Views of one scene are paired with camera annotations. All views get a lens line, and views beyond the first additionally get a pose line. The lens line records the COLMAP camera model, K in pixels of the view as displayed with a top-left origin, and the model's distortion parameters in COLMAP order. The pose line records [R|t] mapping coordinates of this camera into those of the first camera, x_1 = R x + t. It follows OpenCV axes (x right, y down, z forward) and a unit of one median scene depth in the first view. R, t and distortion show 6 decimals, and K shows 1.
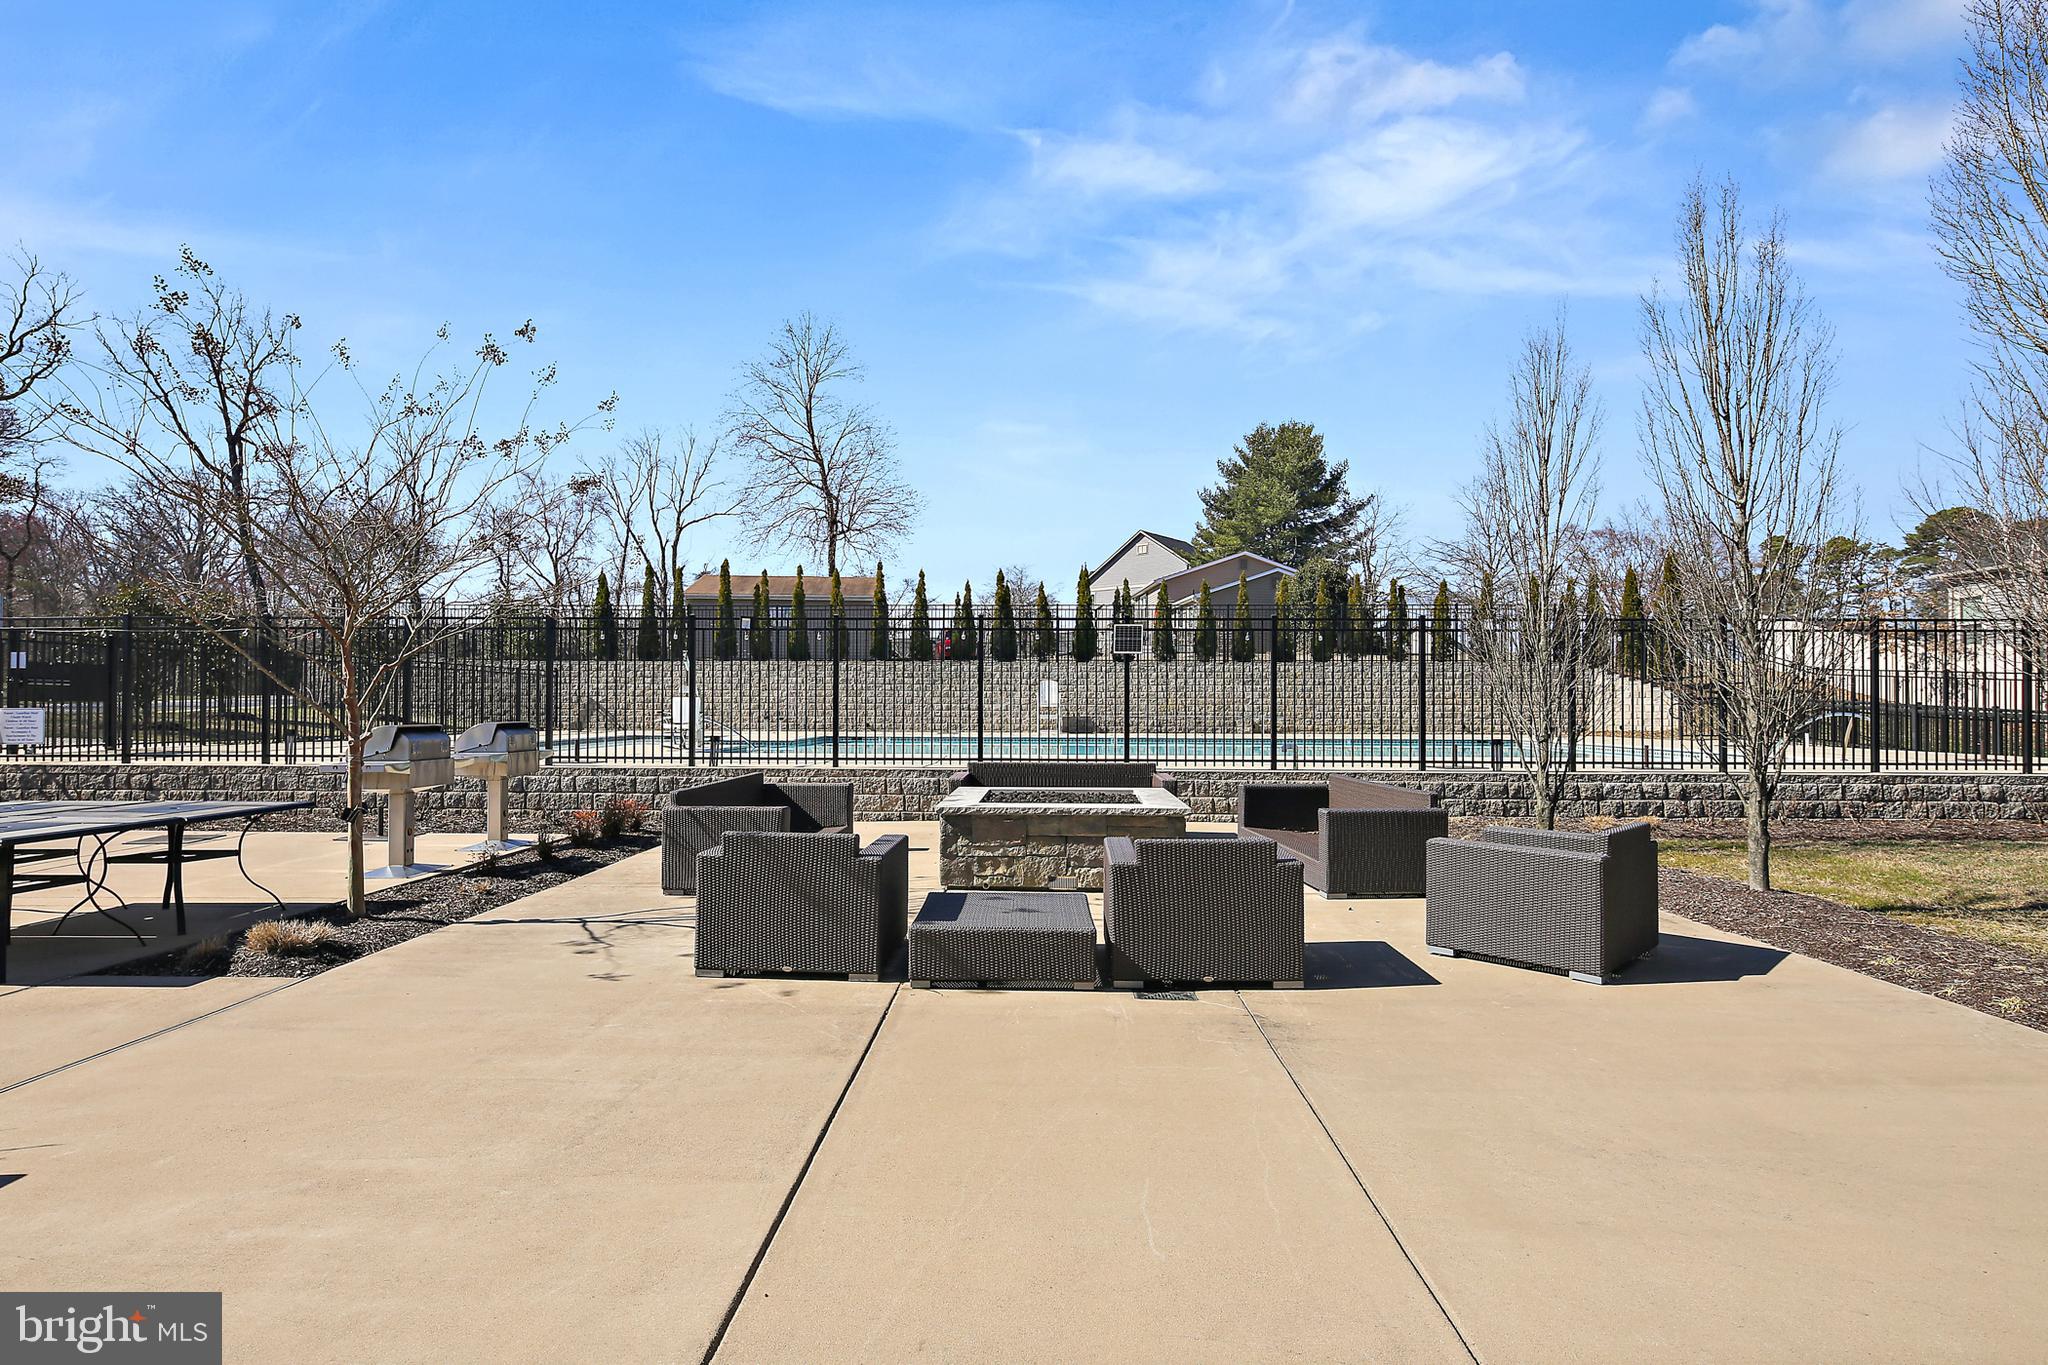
lens RADIAL K [[993.7, 0, 1024.1], [0, 993.7, 689.9], [0, 0, 1]] dist [0.000169, -0.002154]
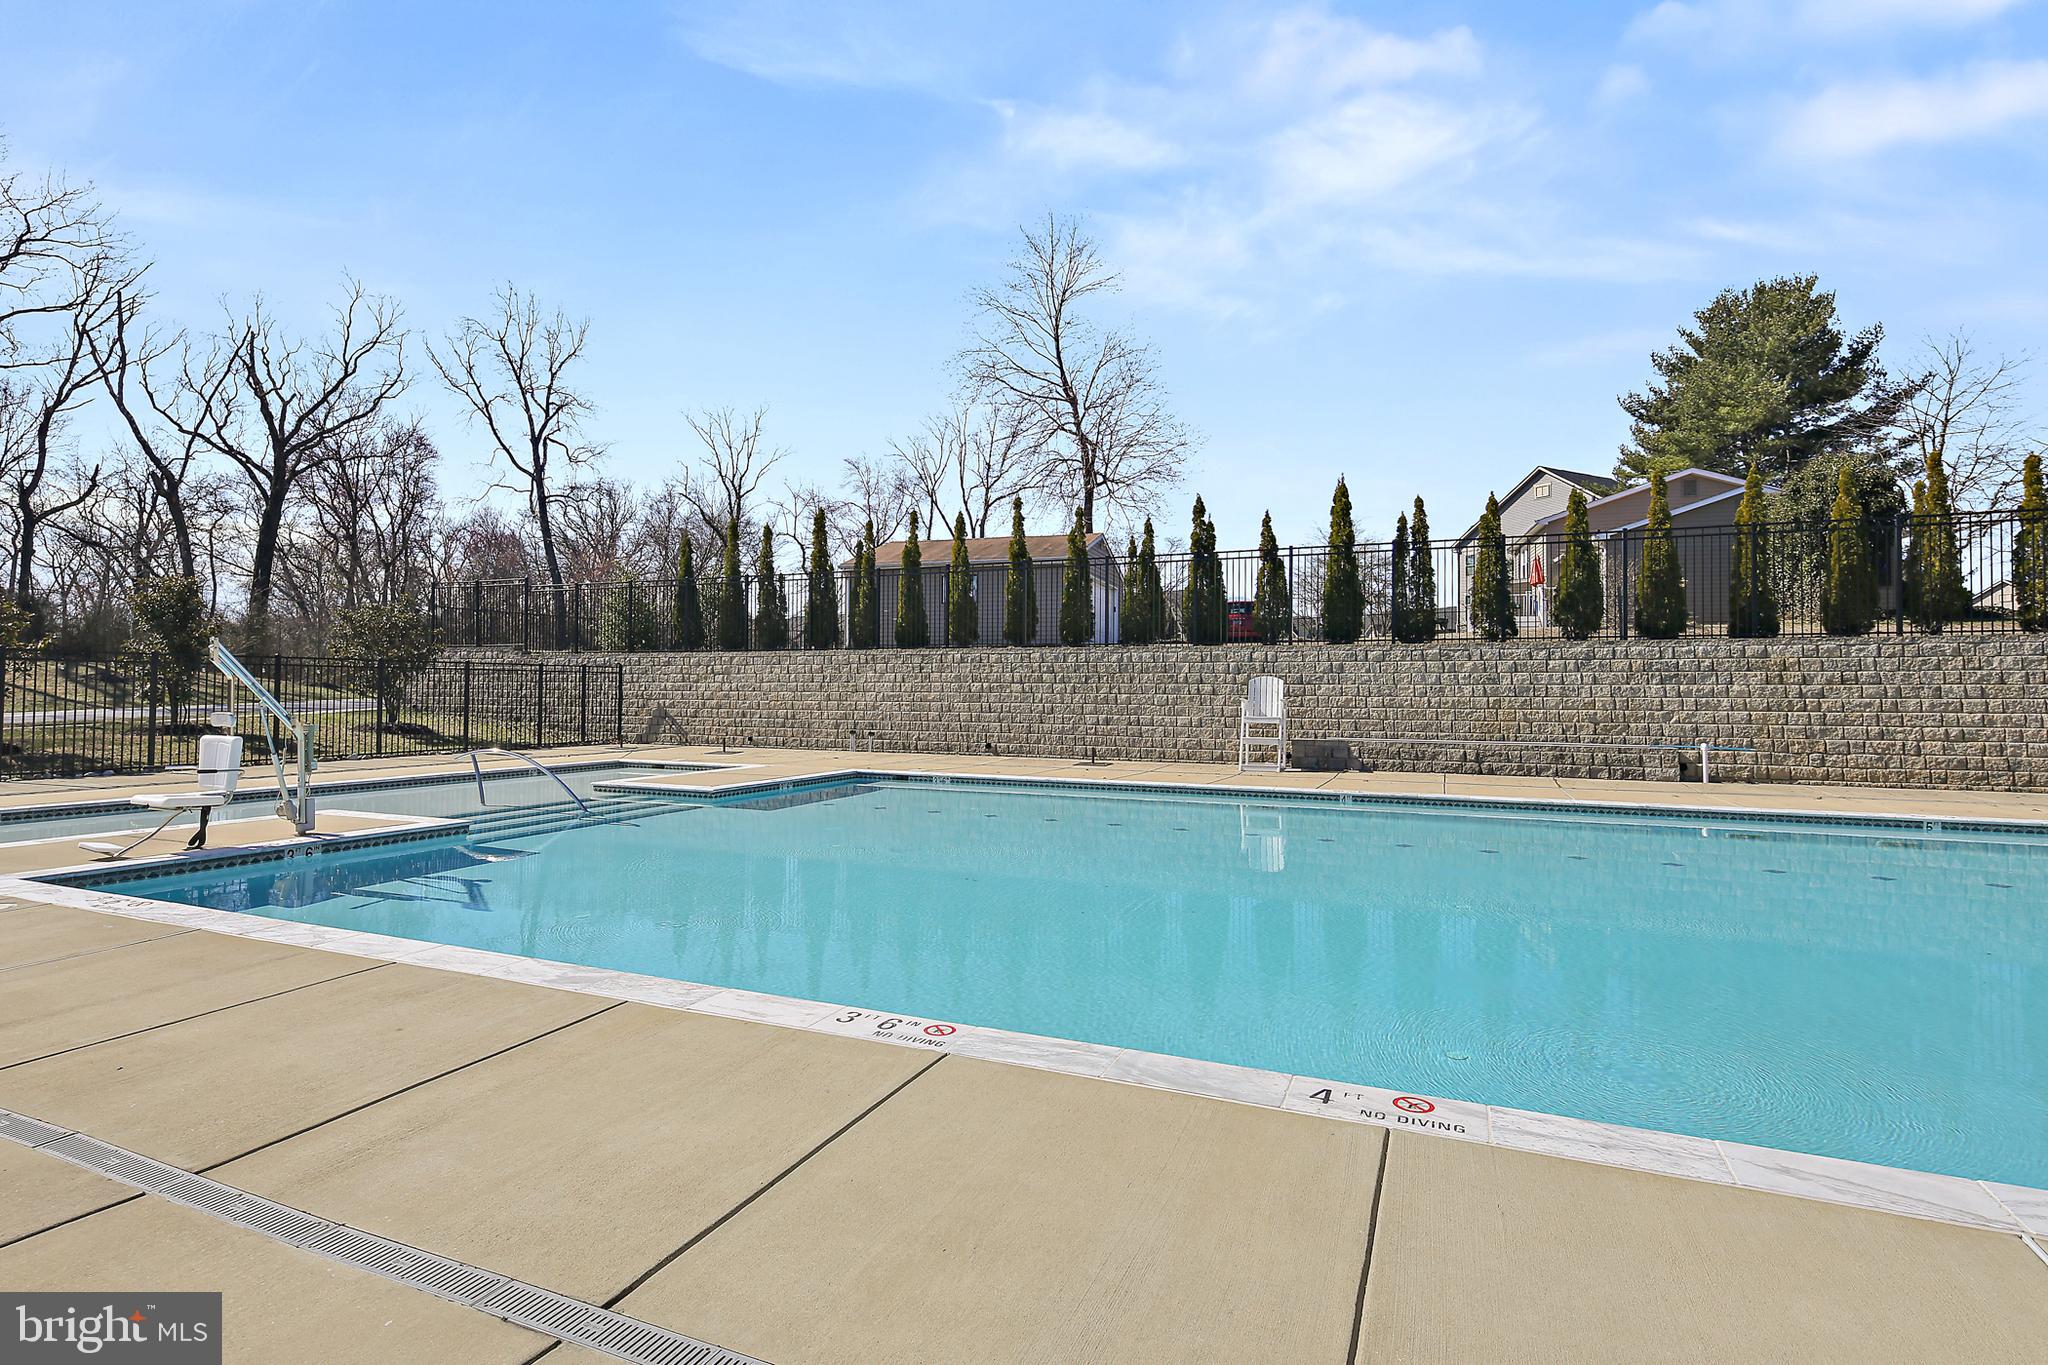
lens RADIAL K [[993.7, 0, 1028.9], [0, 993.7, 653.7], [0, 0, 1]] dist [0.000169, -0.002154]
pose [[0.924479, -0.011310, -0.381066, 0.068094], [0.004081, 0.999796, -0.019772, -0.007002], [0.381212, 0.016723, 0.924337, 0.237828]]
